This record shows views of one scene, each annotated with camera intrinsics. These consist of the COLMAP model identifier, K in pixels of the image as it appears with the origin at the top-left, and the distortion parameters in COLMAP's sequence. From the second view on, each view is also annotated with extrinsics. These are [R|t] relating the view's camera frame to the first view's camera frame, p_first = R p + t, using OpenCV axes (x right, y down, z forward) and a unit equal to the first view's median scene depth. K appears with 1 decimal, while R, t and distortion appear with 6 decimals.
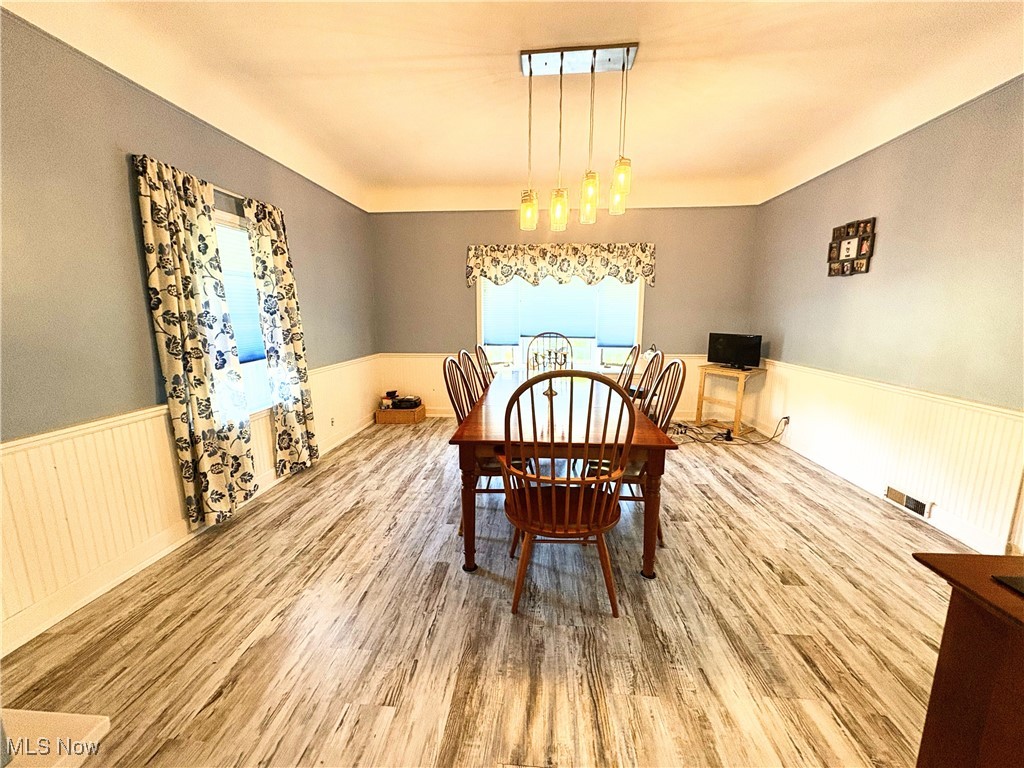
lens RADIAL K [[406.5, 0, 511.9], [0, 406.5, 385.1], [0, 0, 1]] dist [0.001800, -0.000211]
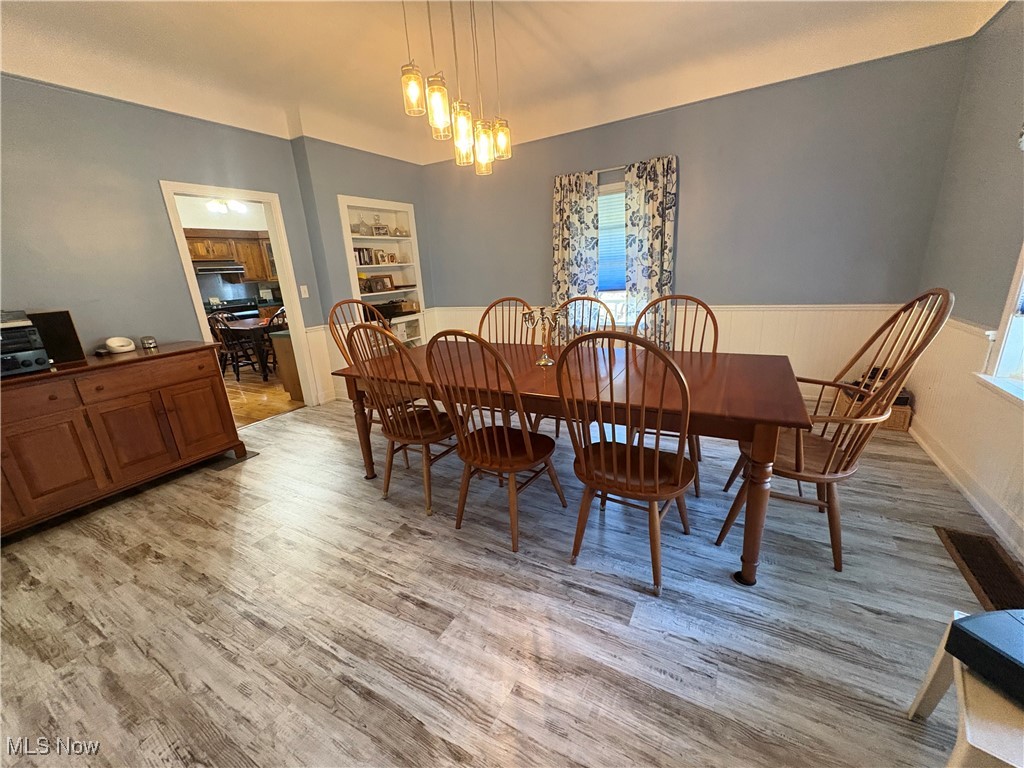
lens RADIAL K [[406.5, 0, 513.9], [0, 406.5, 382.7], [0, 0, 1]] dist [0.001800, -0.000211]
pose [[-0.421462, 0.278773, -0.862934, 0.770488], [-0.095886, 0.932544, 0.348092, -0.202108], [0.901762, 0.229450, -0.366302, 1.186844]]
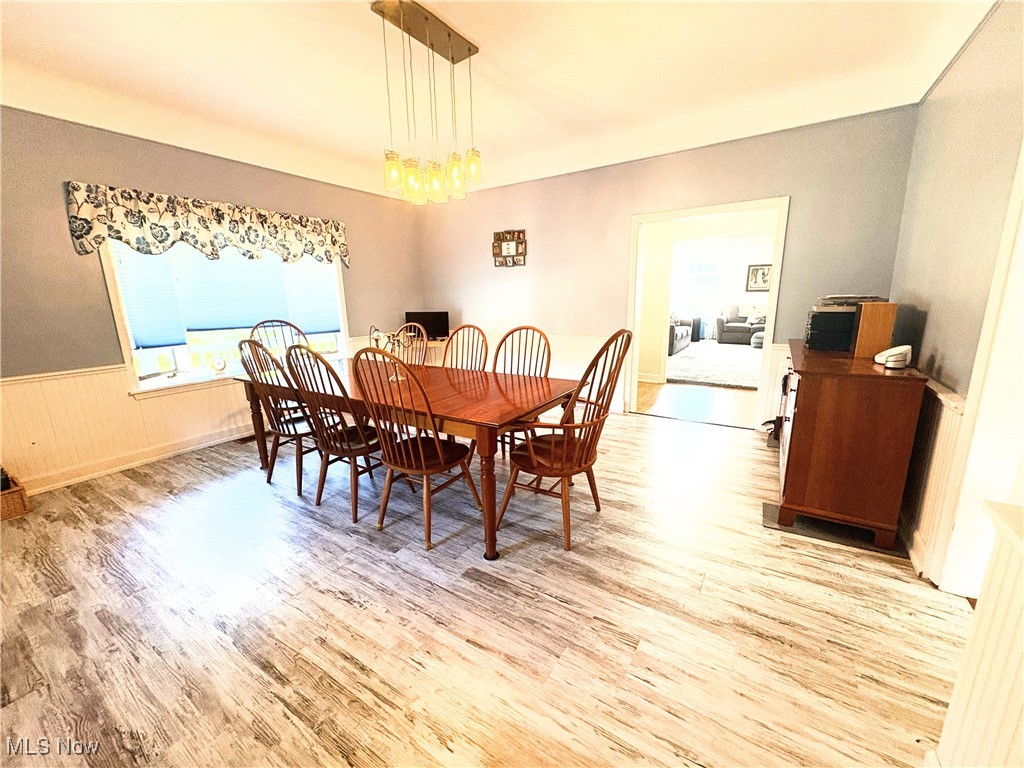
lens RADIAL K [[406.5, 0, 509.8], [0, 406.5, 386.1], [0, 0, 1]] dist [0.001800, -0.000211]
pose [[0.483423, -0.201514, 0.851877, -0.551136], [0.170810, 0.976152, 0.133980, -0.044362], [-0.858560, 0.080740, 0.506315, 0.296999]]
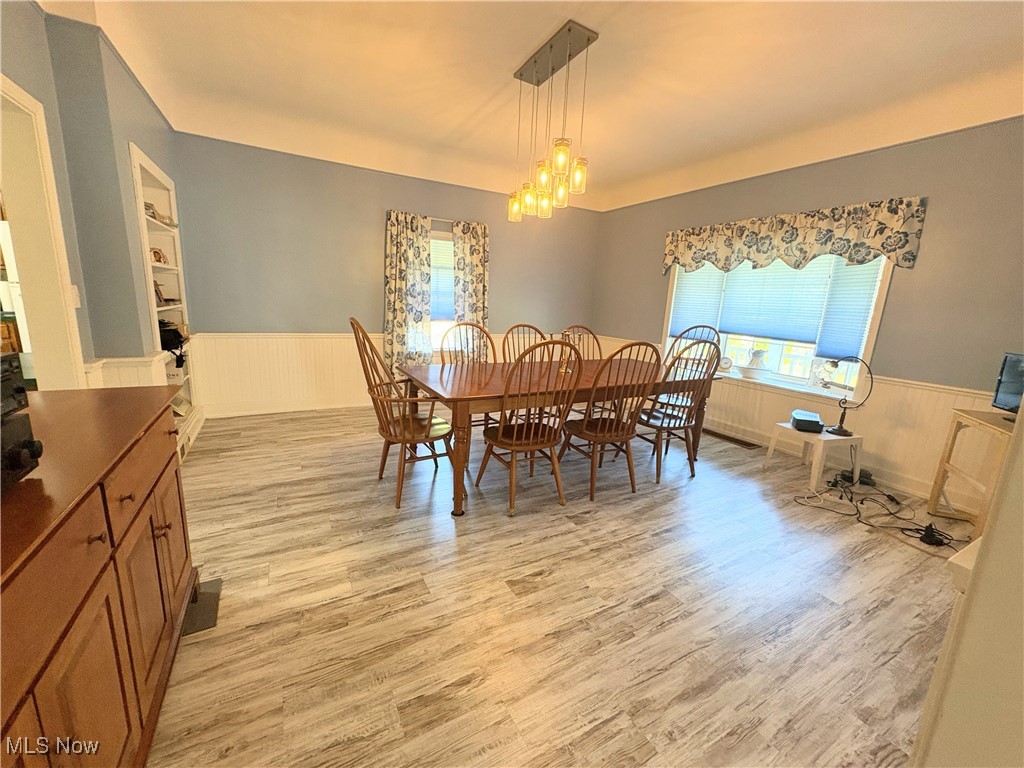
lens RADIAL K [[406.5, 0, 510.8], [0, 406.5, 382.7], [0, 0, 1]] dist [0.001800, -0.000211]
pose [[0.550104, 0.194654, -0.812093, 0.843538], [-0.193238, 0.975733, 0.102980, -0.031123], [0.812432, 0.100277, 0.574369, 0.271828]]
